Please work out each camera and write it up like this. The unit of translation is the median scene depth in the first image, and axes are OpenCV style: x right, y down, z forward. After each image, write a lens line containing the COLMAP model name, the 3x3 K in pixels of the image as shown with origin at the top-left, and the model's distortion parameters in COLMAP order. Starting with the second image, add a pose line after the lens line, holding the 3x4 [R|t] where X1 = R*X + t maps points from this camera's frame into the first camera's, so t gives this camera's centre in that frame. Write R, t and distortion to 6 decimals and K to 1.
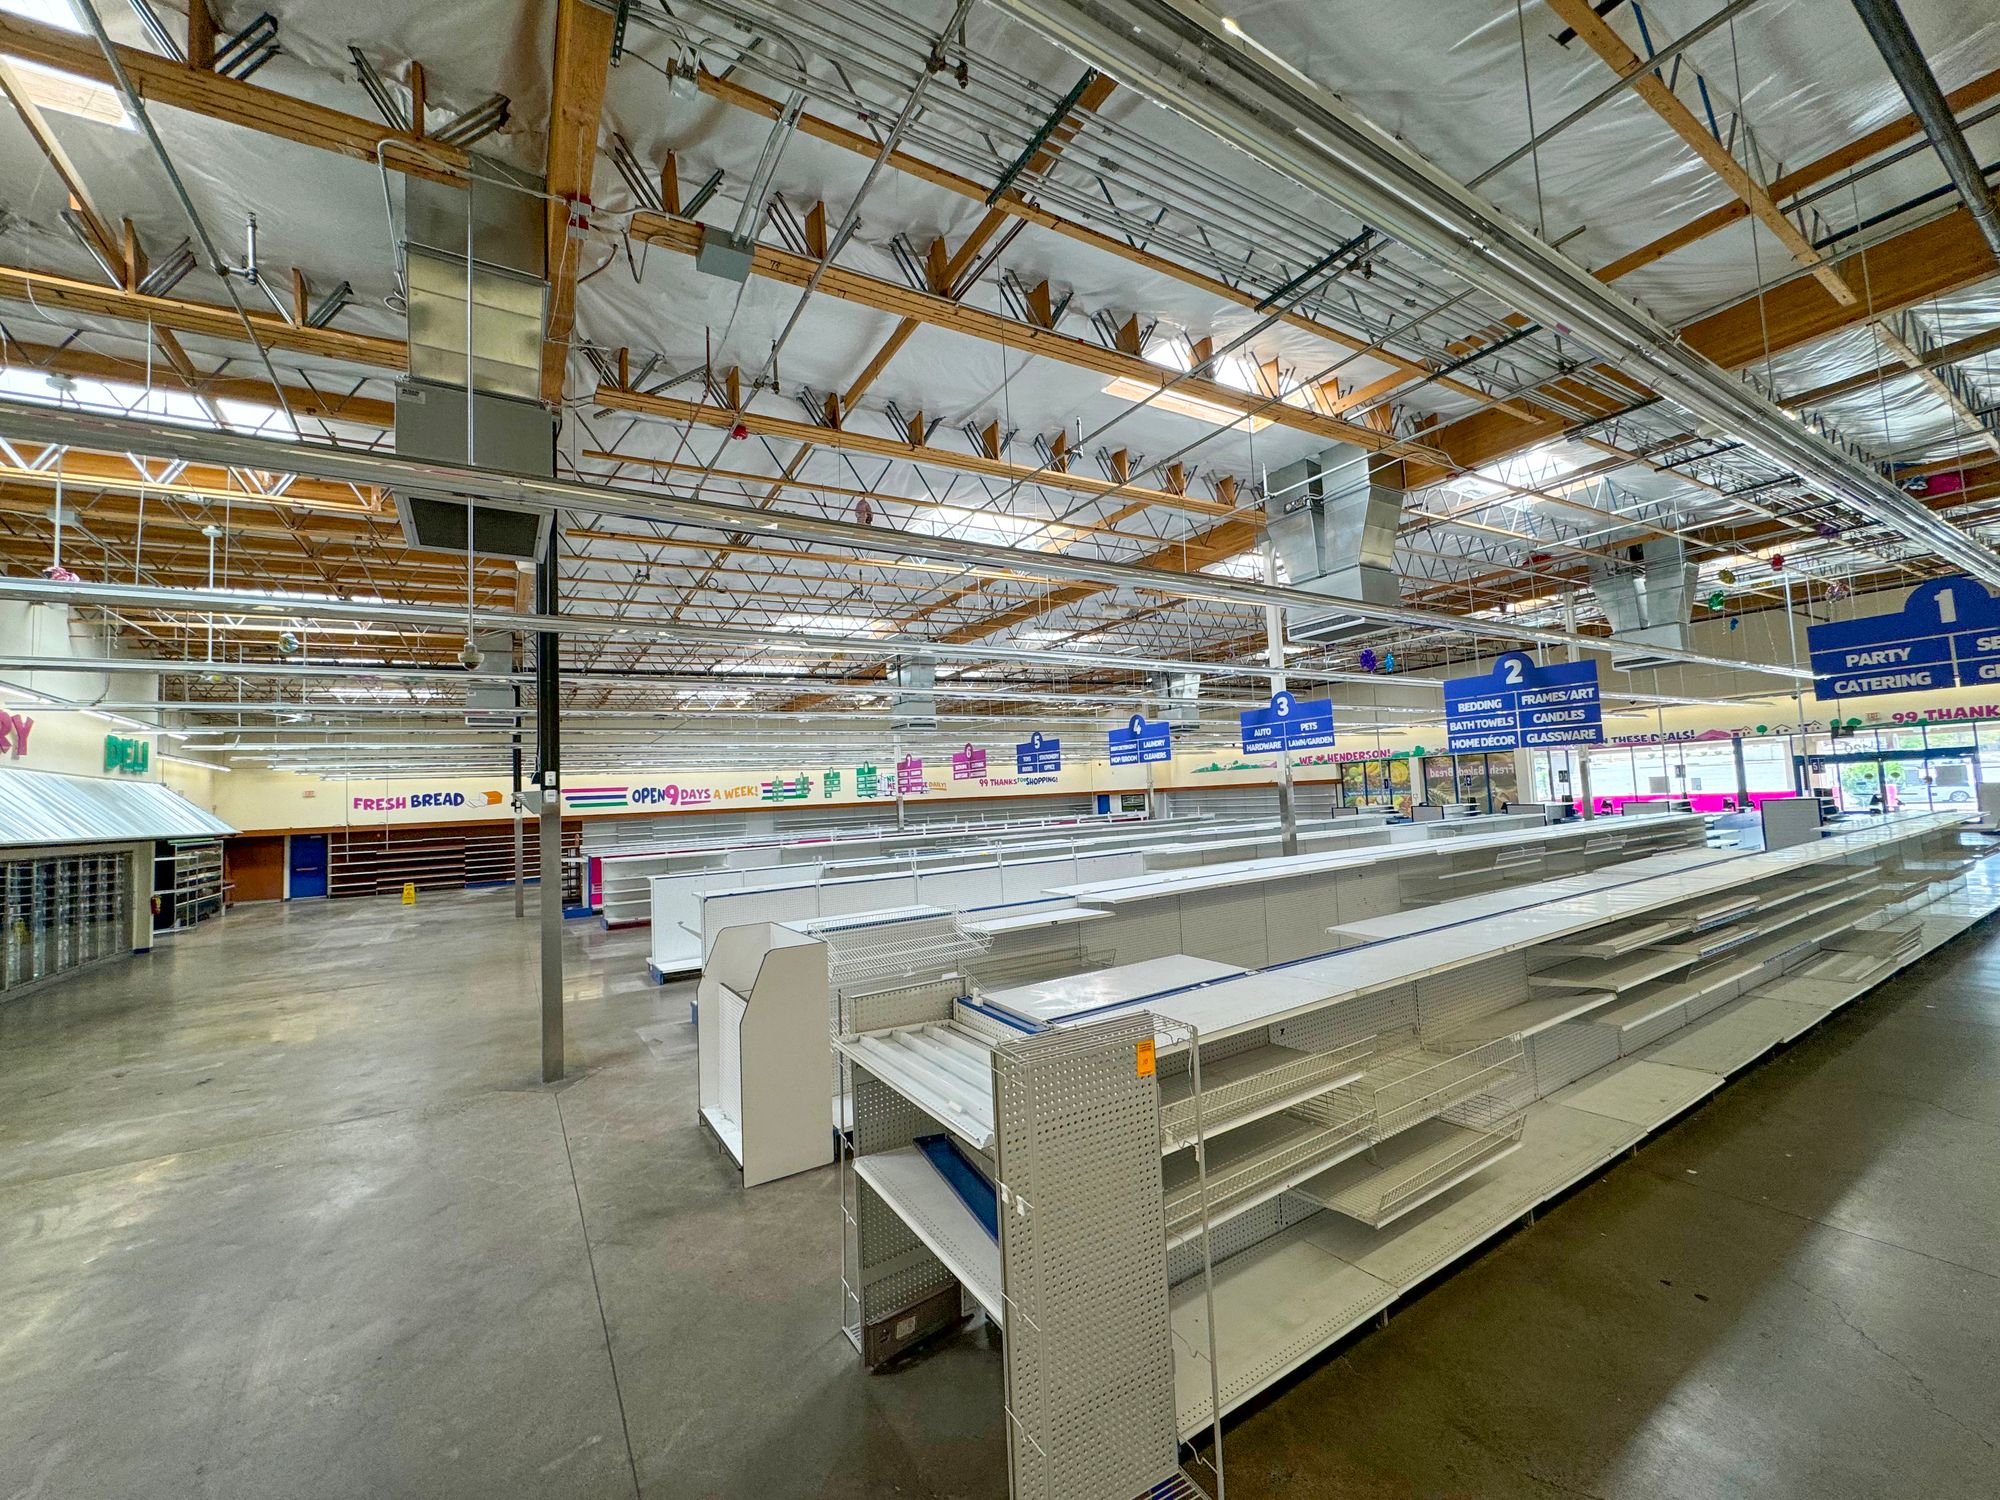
lens RADIAL K [[790.6, 0, 1000.0], [0, 790.6, 750.0], [0, 0, 1]] dist [0.001408, 0.000272]
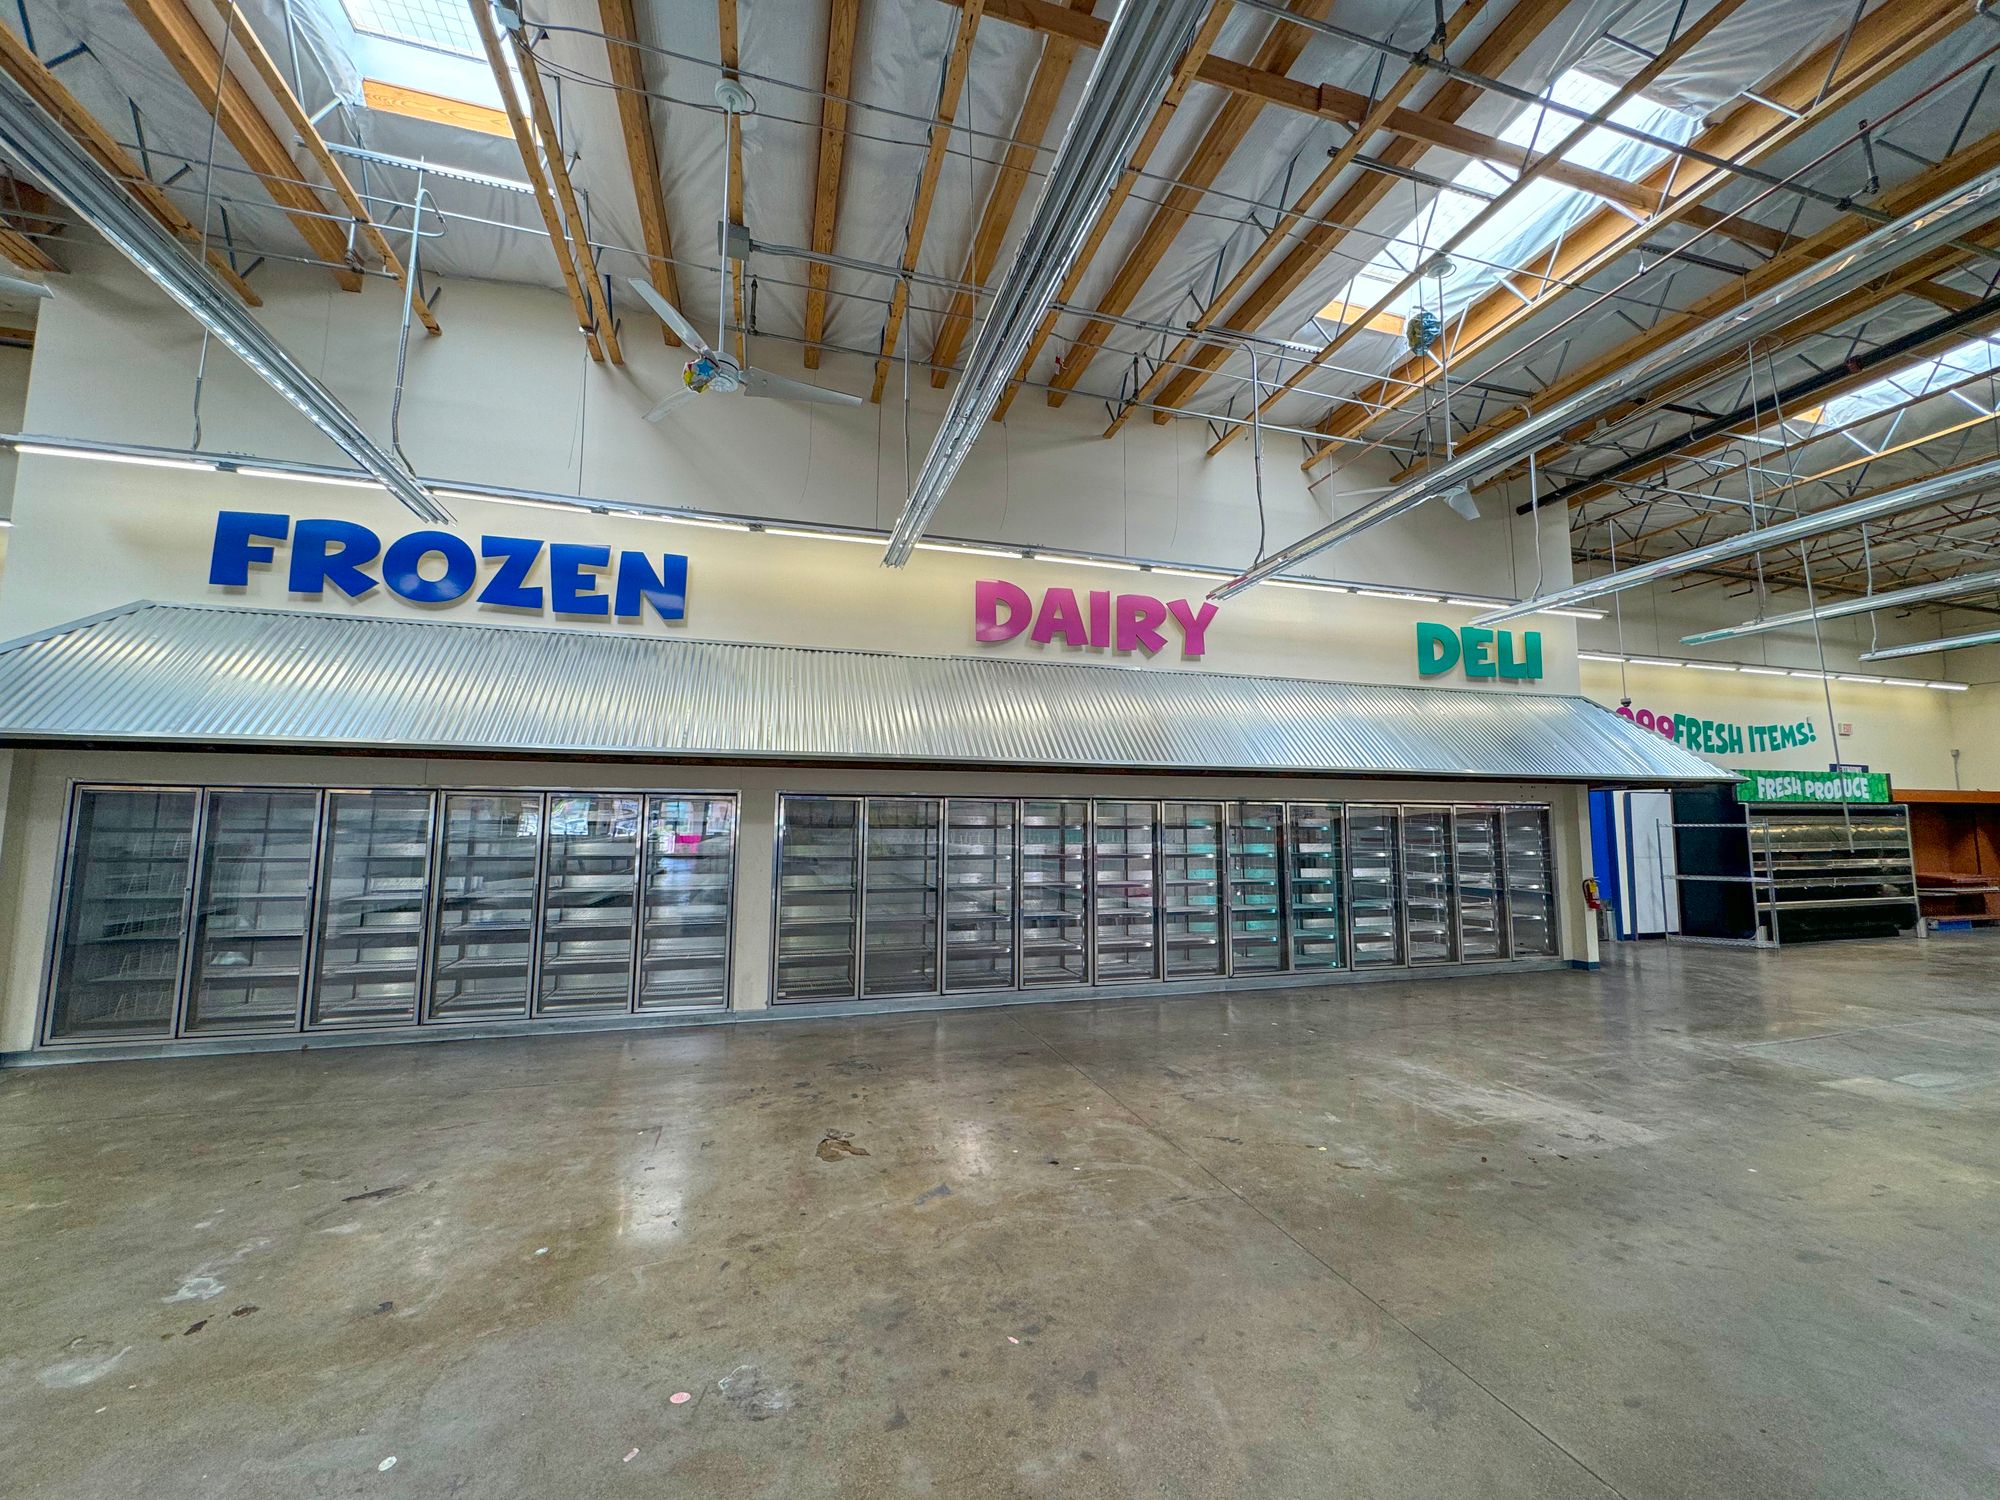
lens RADIAL K [[790.6, 0, 1000.0], [0, 790.6, 750.0], [0, 0, 1]] dist [0.001408, 0.000272]
pose [[-0.265486, -0.045667, -0.963033, -0.289376], [0.072006, 0.995149, -0.067040, 0.076017], [0.961422, -0.087142, -0.260909, 0.603742]]
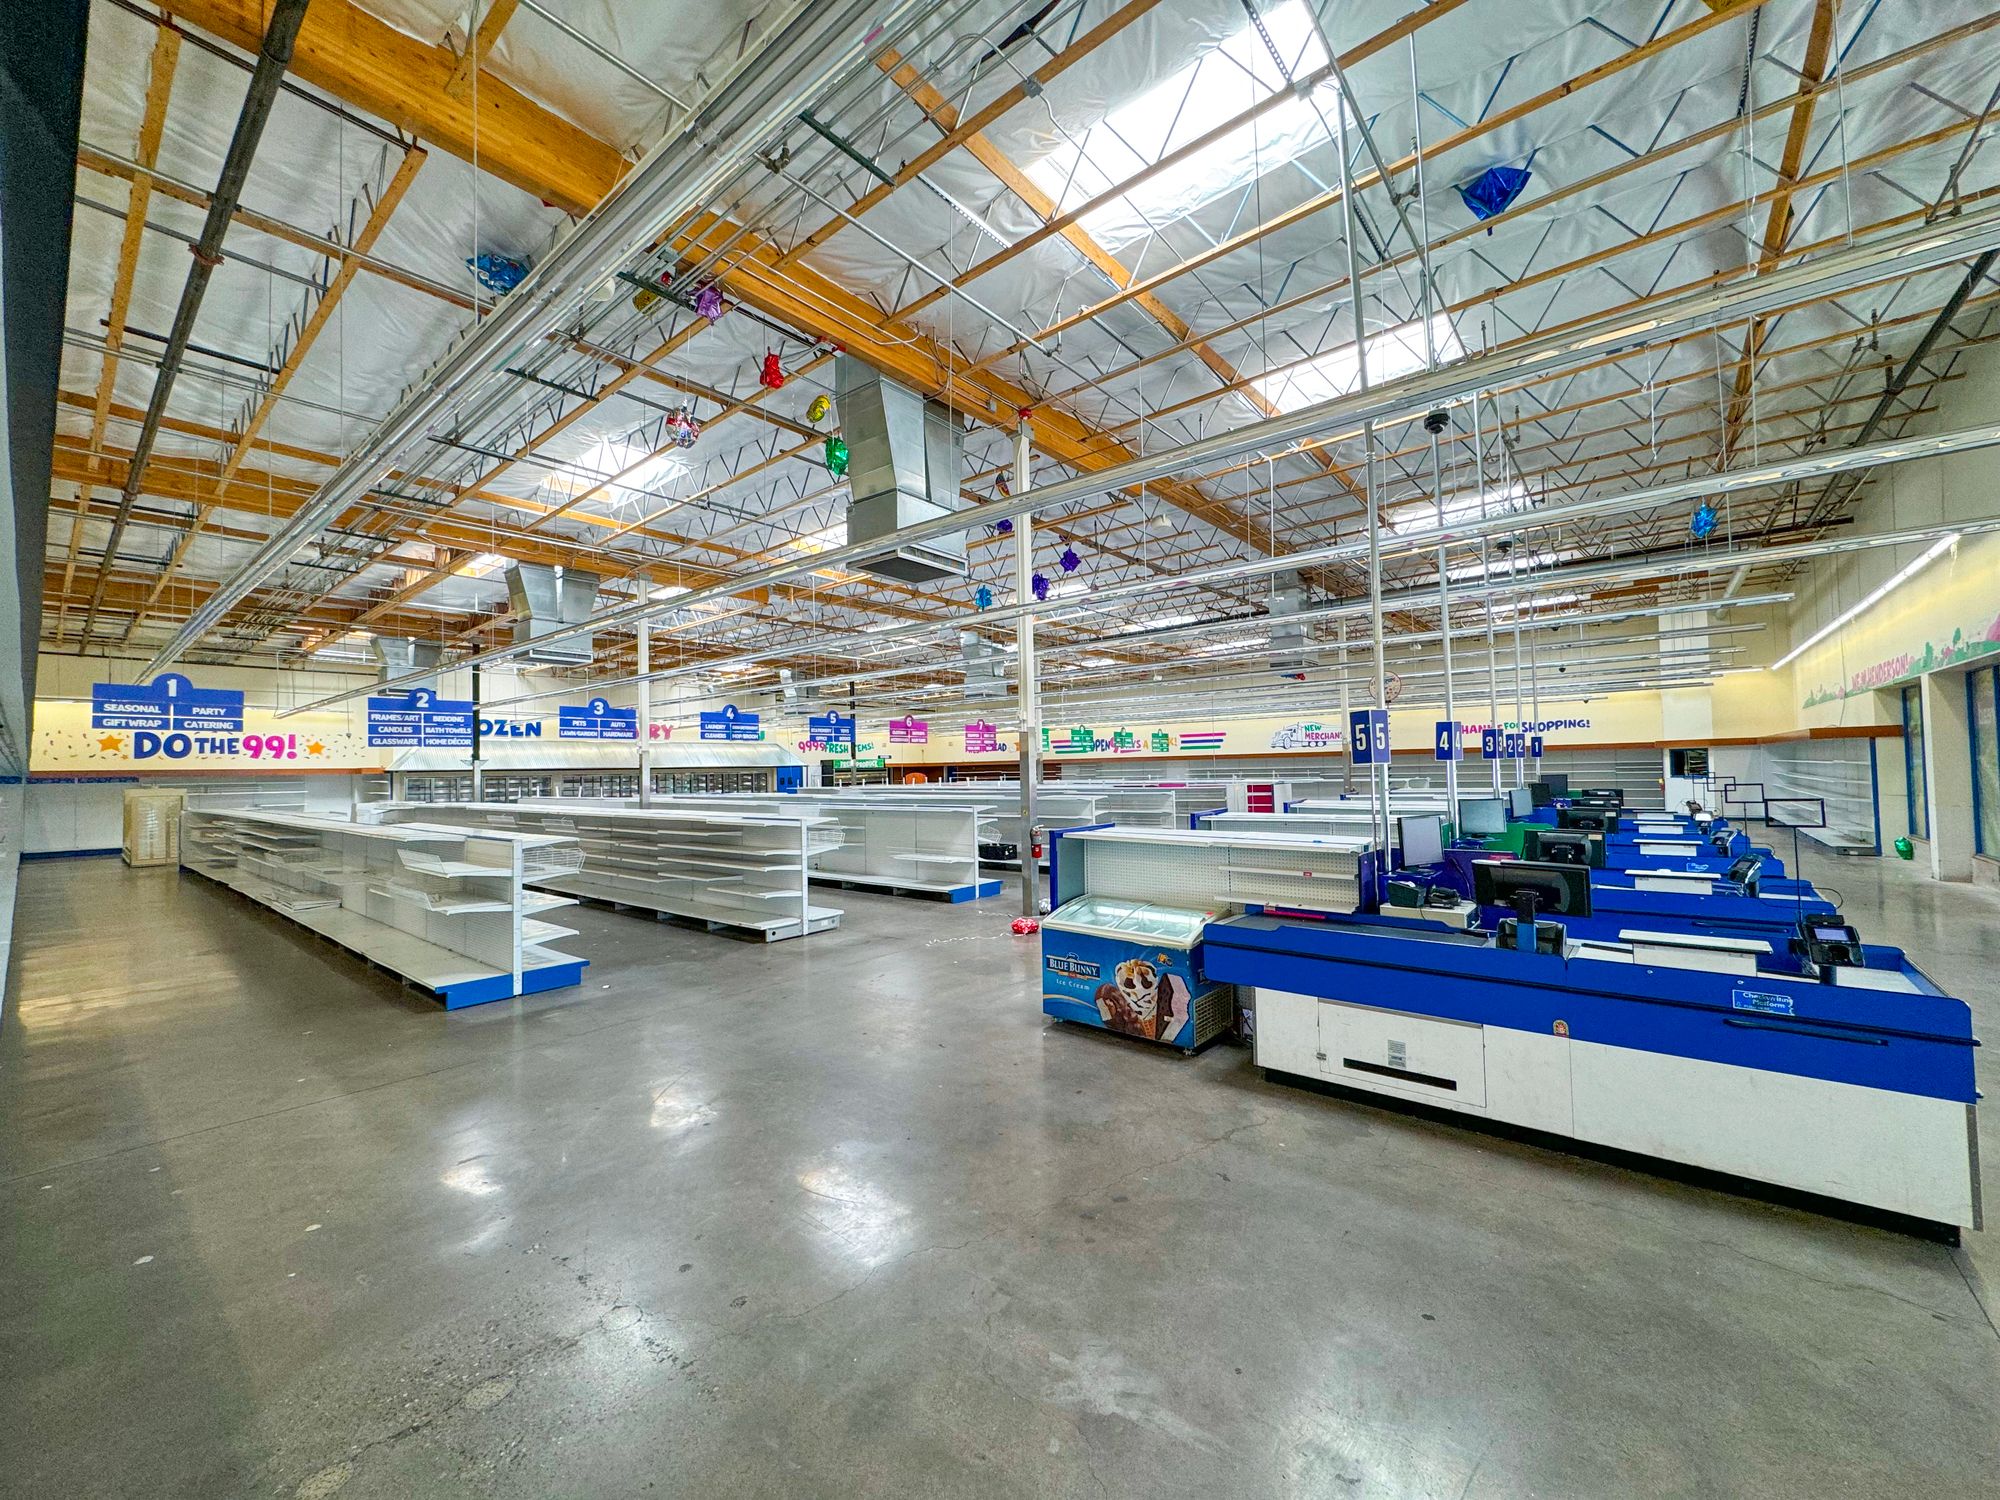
lens RADIAL K [[790.6, 0, 1000.0], [0, 790.6, 750.0], [0, 0, 1]] dist [0.001408, 0.000272]
pose [[0.321206, 0.015573, -0.946881, 1.147457], [0.062649, 0.997325, 0.037655, 0.008999], [0.944935, -0.071416, 0.319371, 0.730982]]
